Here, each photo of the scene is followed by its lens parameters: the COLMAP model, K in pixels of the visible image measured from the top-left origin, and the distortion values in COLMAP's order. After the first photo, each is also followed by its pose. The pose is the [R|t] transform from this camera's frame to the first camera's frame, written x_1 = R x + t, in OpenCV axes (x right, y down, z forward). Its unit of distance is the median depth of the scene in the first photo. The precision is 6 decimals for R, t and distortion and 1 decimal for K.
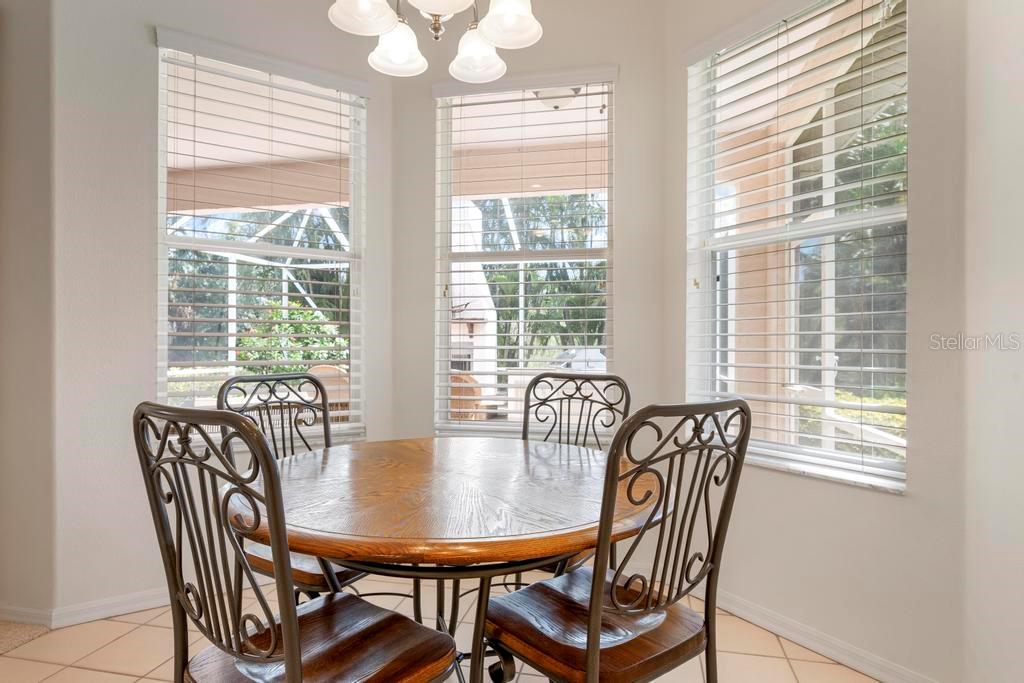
lens RADIAL K [[587.7, 0, 512.0], [0, 587.7, 341.5], [0, 0, 1]] dist [-0.001763, -0.000316]
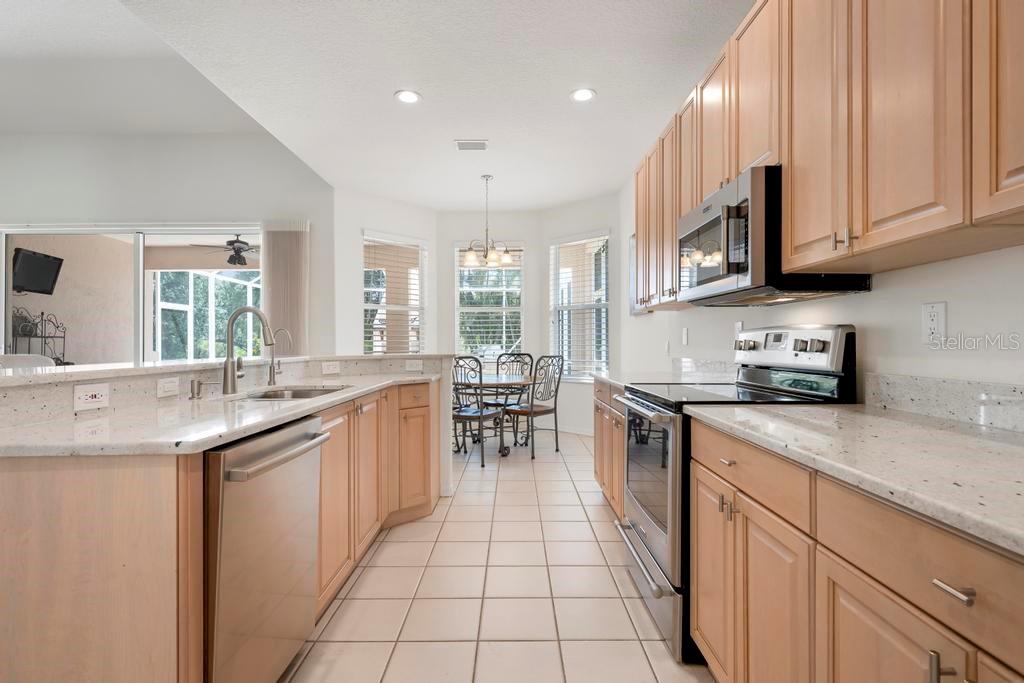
lens RADIAL K [[490.5, 0, 512.0], [0, 490.5, 341.5], [0, 0, 1]] dist [0.000263, -0.000135]
pose [[0.977245, -0.003118, 0.212091, -0.754775], [0.004012, 0.999985, -0.003781, 0.005738], [-0.212076, 0.004546, 0.977243, -2.510432]]
